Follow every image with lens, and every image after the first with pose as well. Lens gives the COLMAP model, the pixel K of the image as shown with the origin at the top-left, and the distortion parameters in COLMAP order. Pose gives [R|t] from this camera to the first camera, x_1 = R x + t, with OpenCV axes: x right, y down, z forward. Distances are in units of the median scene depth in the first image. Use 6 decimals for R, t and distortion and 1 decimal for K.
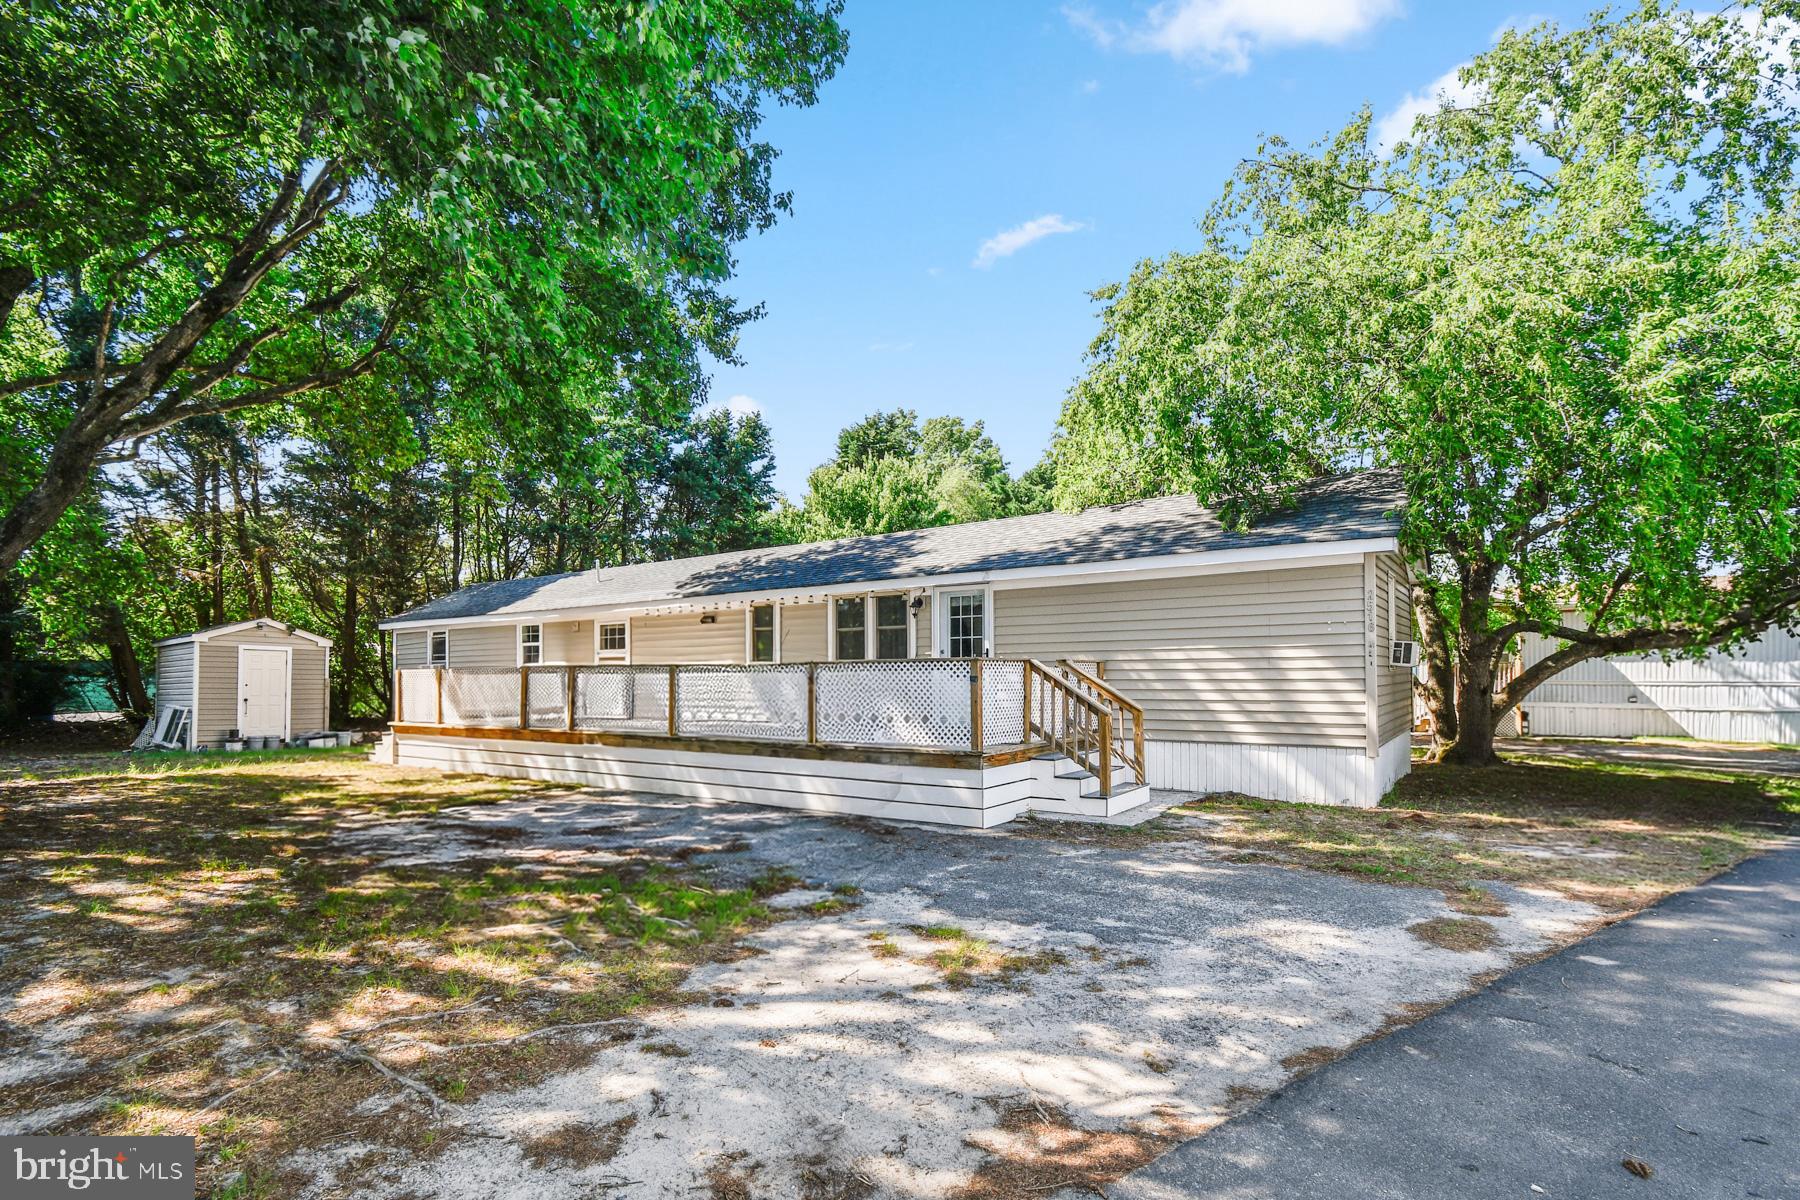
lens RADIAL K [[883.4, 0, 933.2], [0, 883.4, 671.0], [0, 0, 1]] dist [0.001003, -0.001061]
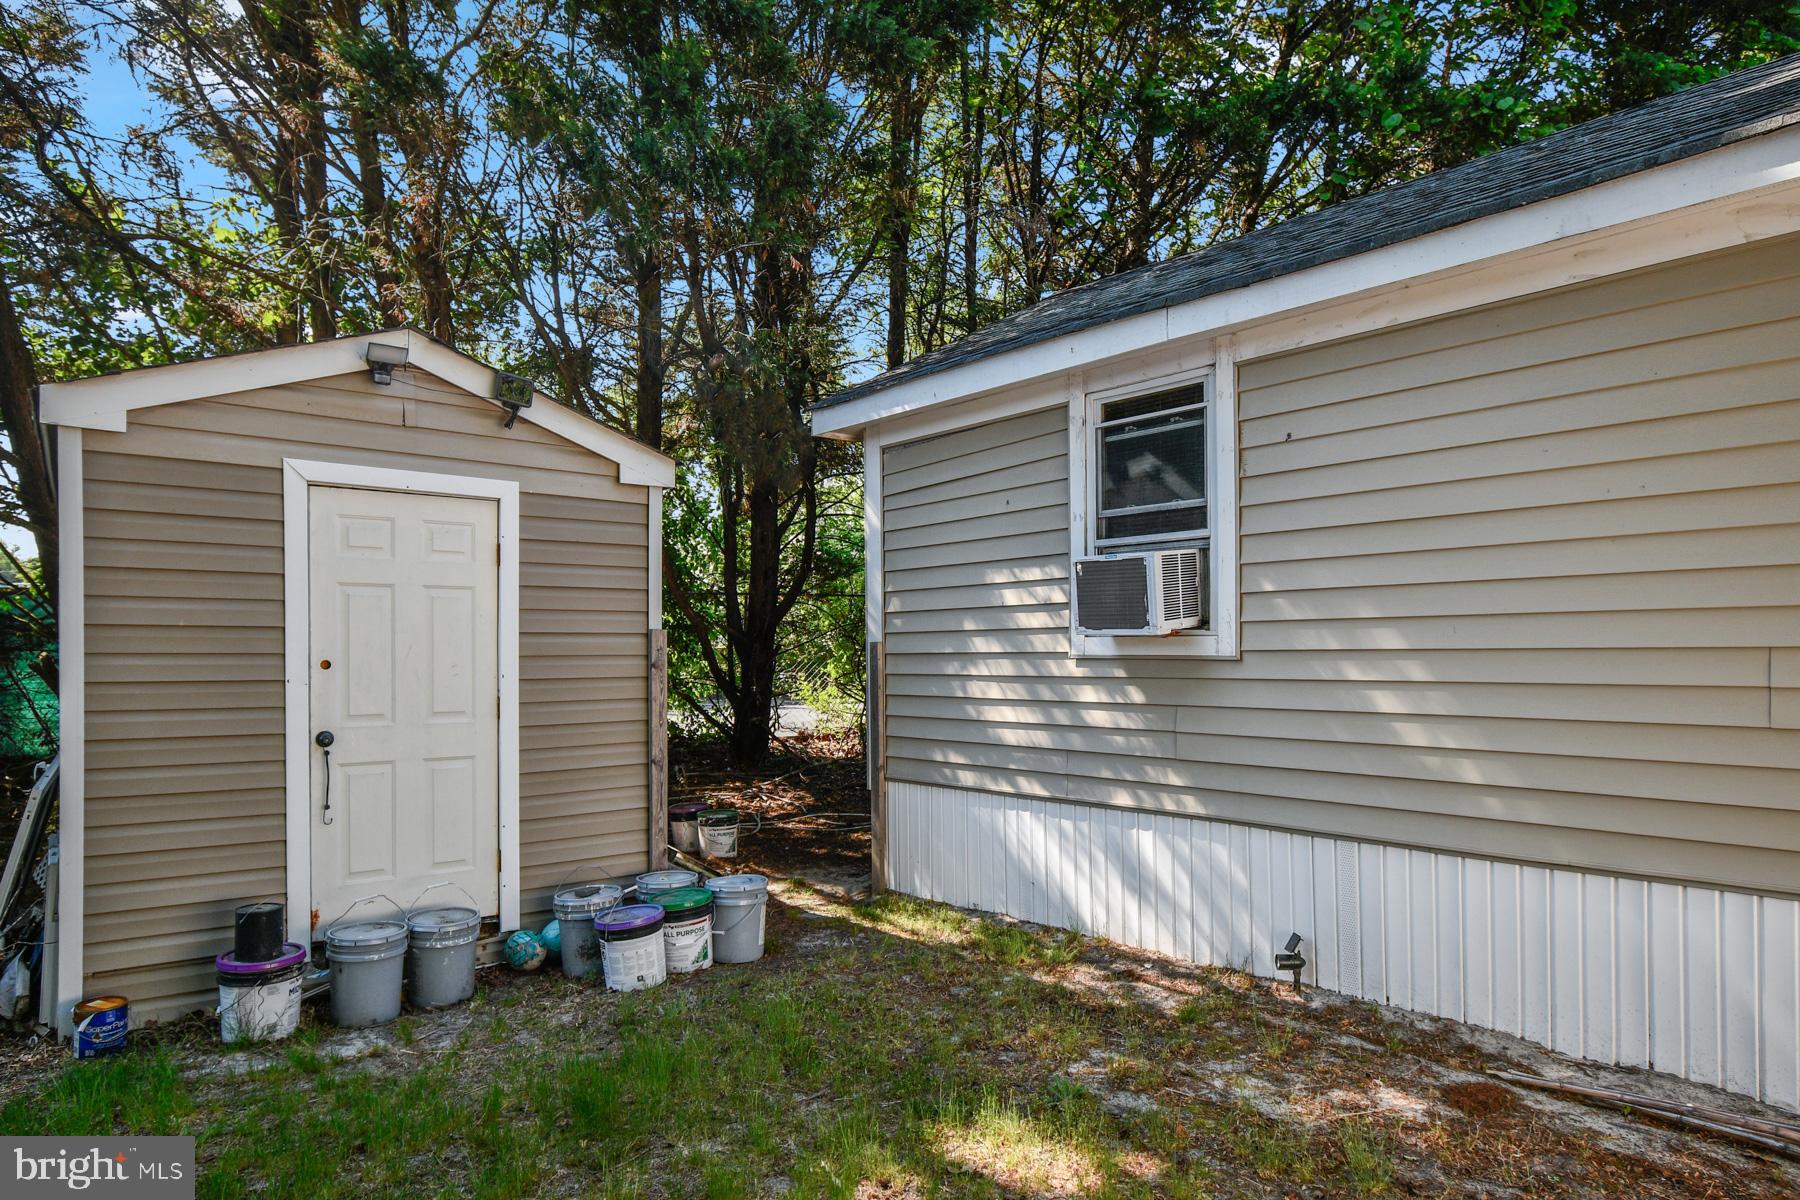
lens RADIAL K [[1075.1, 0, 905.8], [0, 1075.1, 659.0], [0, 0, 1]] dist [-0.003425, 0.000592]
pose [[0.963498, -0.003609, -0.267690, -0.613489], [0.011056, 0.999592, 0.026318, 0.010215], [0.267486, -0.028317, 0.963146, 0.838776]]
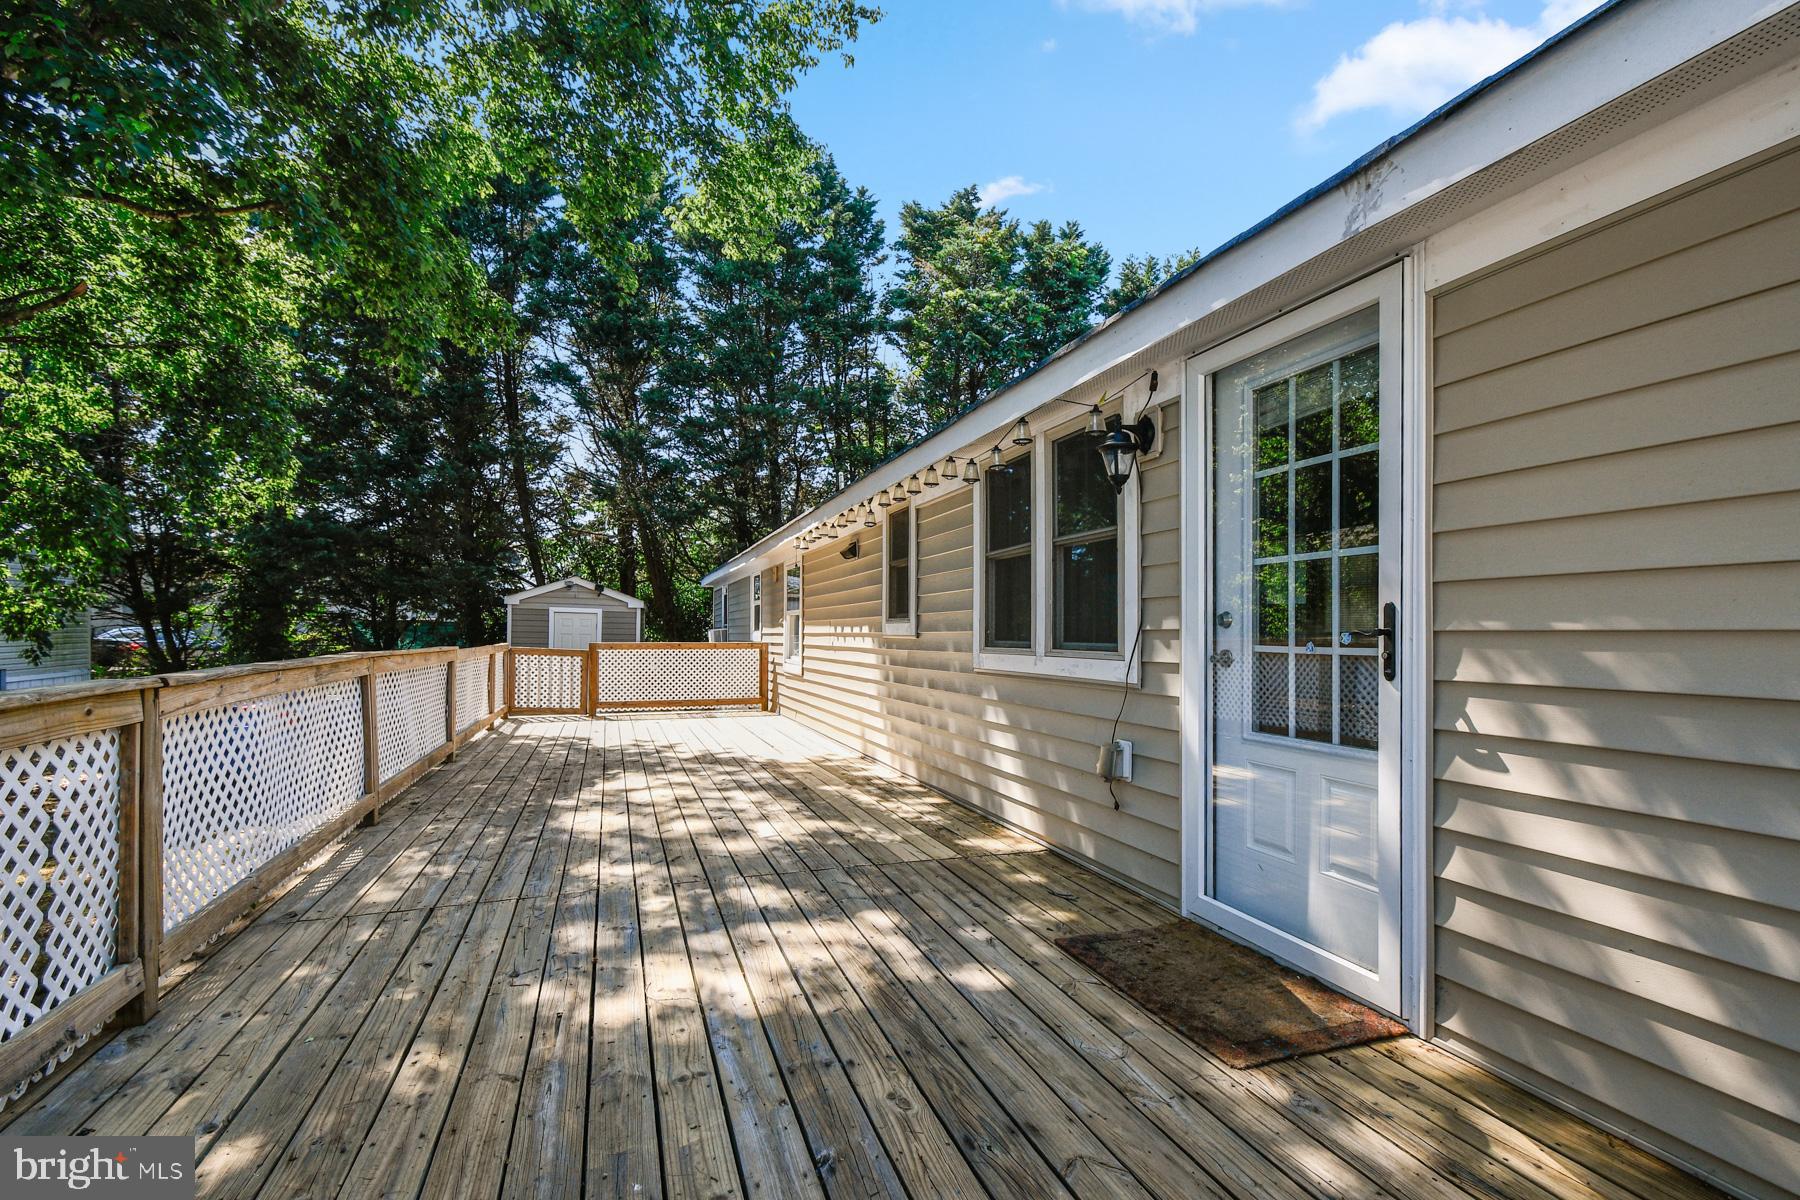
lens RADIAL K [[877.3, 0, 908.9], [0, 877.3, 636.7], [0, 0, 1]] dist [0.003292, 0.000545]
pose [[0.788577, 0.011765, -0.614824, 0.064017], [-0.002619, 0.999872, 0.015773, -0.014952], [0.614931, -0.010829, 0.788507, 0.535008]]
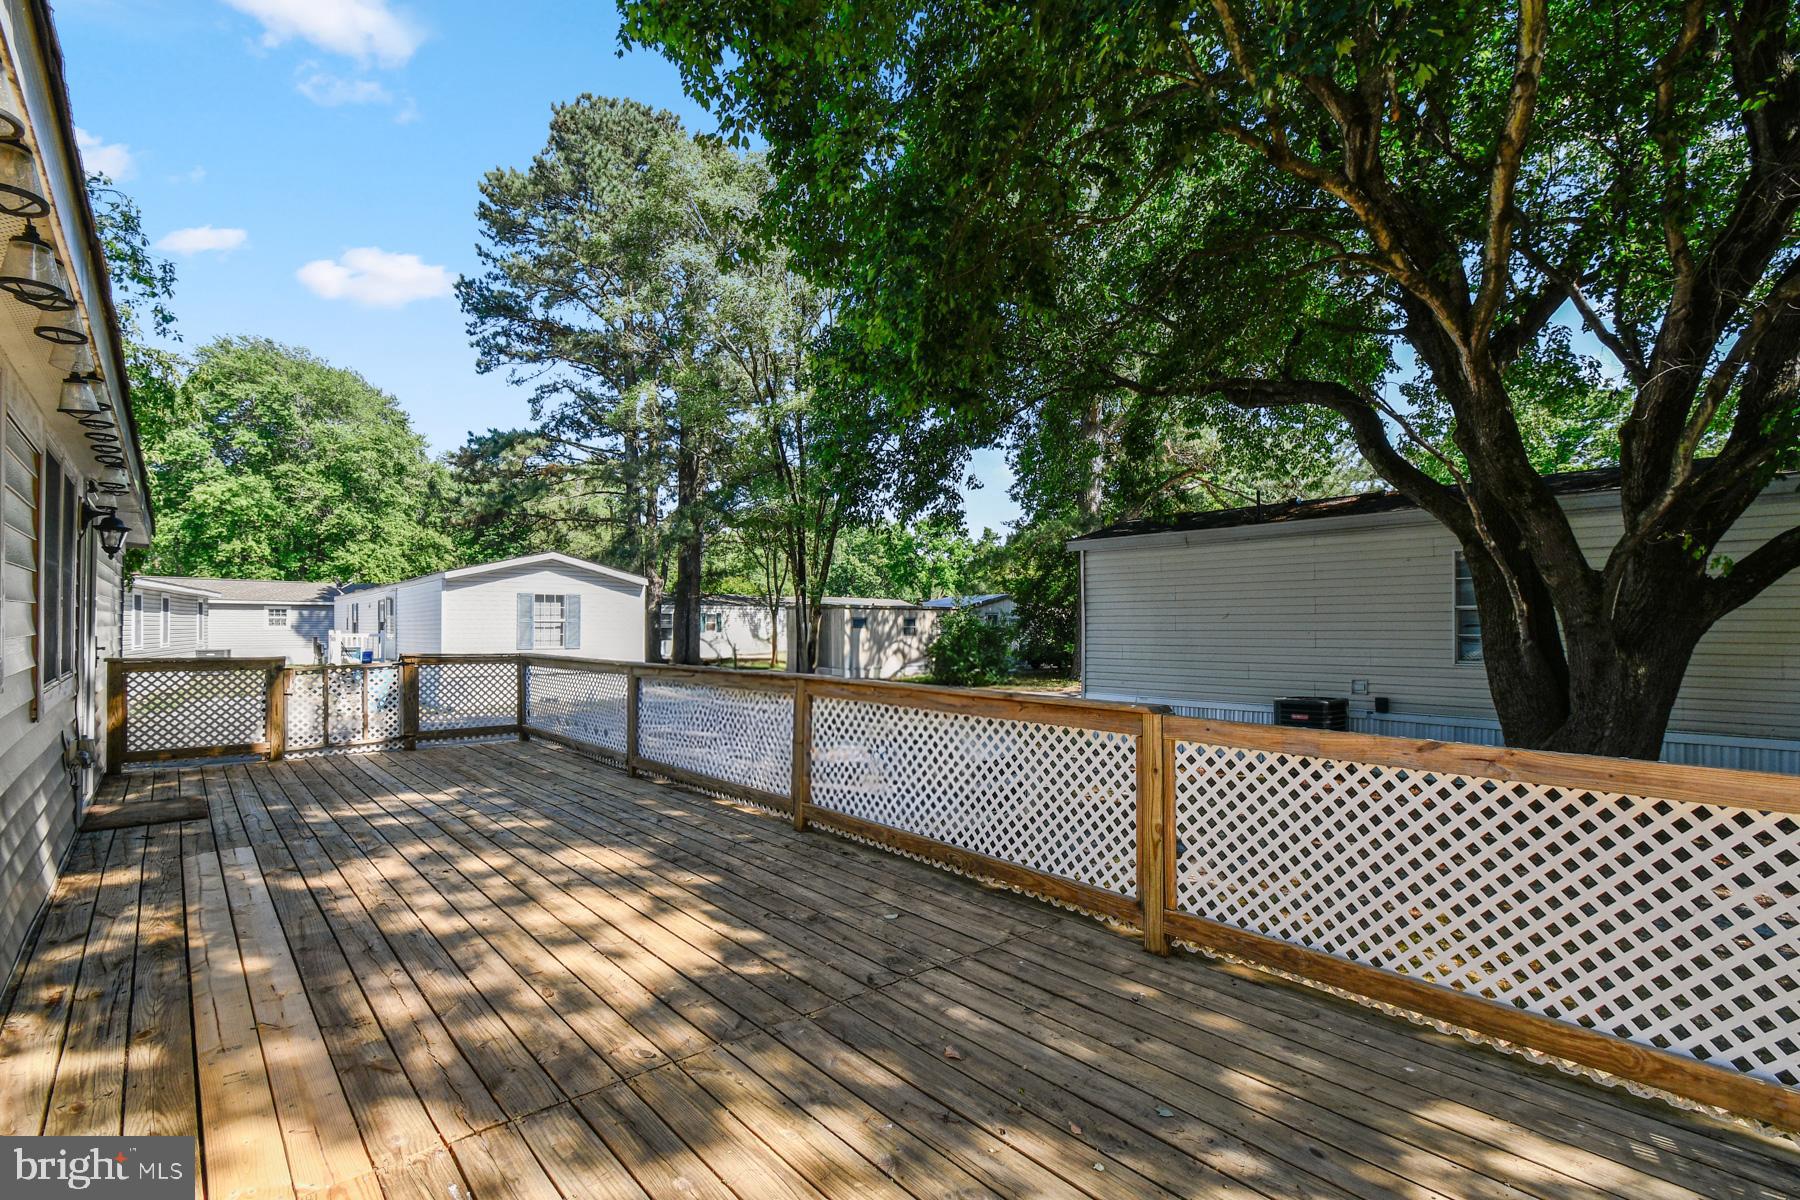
lens RADIAL K [[838.4, 0, 917.5], [0, 838.4, 619.2], [0, 0, 1]] dist [0.003182, 0.000057]
pose [[-0.965736, 0.004394, 0.259488, -0.327701], [0.000345, 0.999877, -0.015649, -0.019676], [-0.259525, -0.015024, -0.965619, 0.898531]]
